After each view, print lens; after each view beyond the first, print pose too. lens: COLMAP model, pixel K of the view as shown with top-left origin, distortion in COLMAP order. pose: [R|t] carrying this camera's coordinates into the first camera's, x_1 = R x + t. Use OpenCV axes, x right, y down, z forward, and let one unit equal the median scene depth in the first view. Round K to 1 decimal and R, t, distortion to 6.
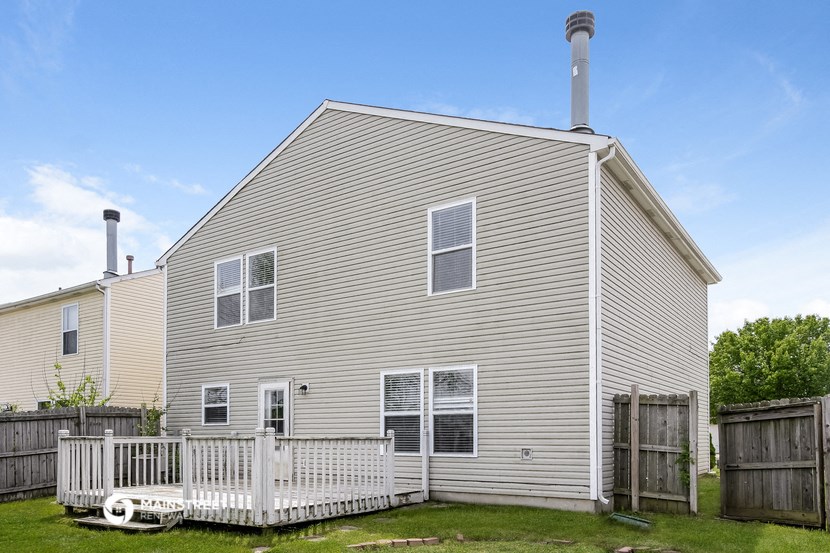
lens RADIAL K [[385.5, 0, 415.0], [0, 385.5, 276.5], [0, 0, 1]] dist [-0.002619, -0.000419]
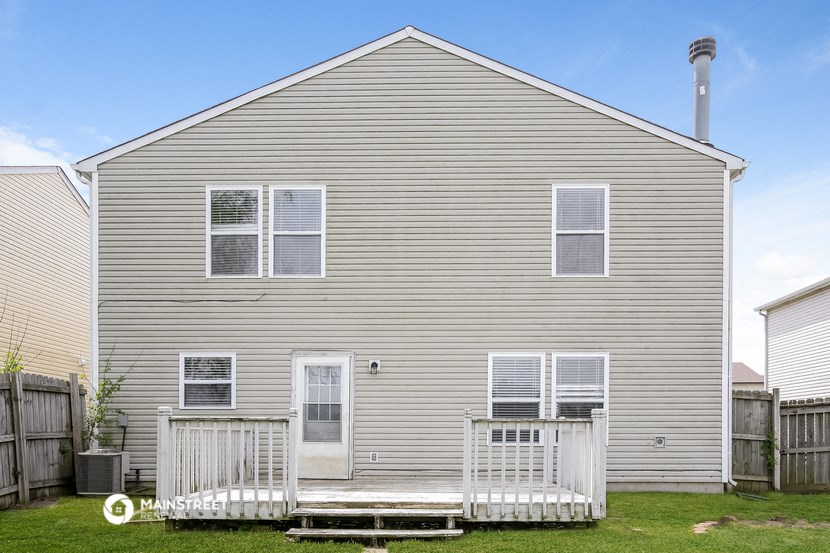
lens RADIAL K [[395.3, 0, 415.0], [0, 395.3, 276.5], [0, 0, 1]] dist [-0.001648, 0.000522]
pose [[0.913119, 0.151223, 0.378611, -0.644322], [-0.159980, 0.987084, -0.008424, 0.114014], [-0.374995, -0.052878, 0.925518, 0.242653]]
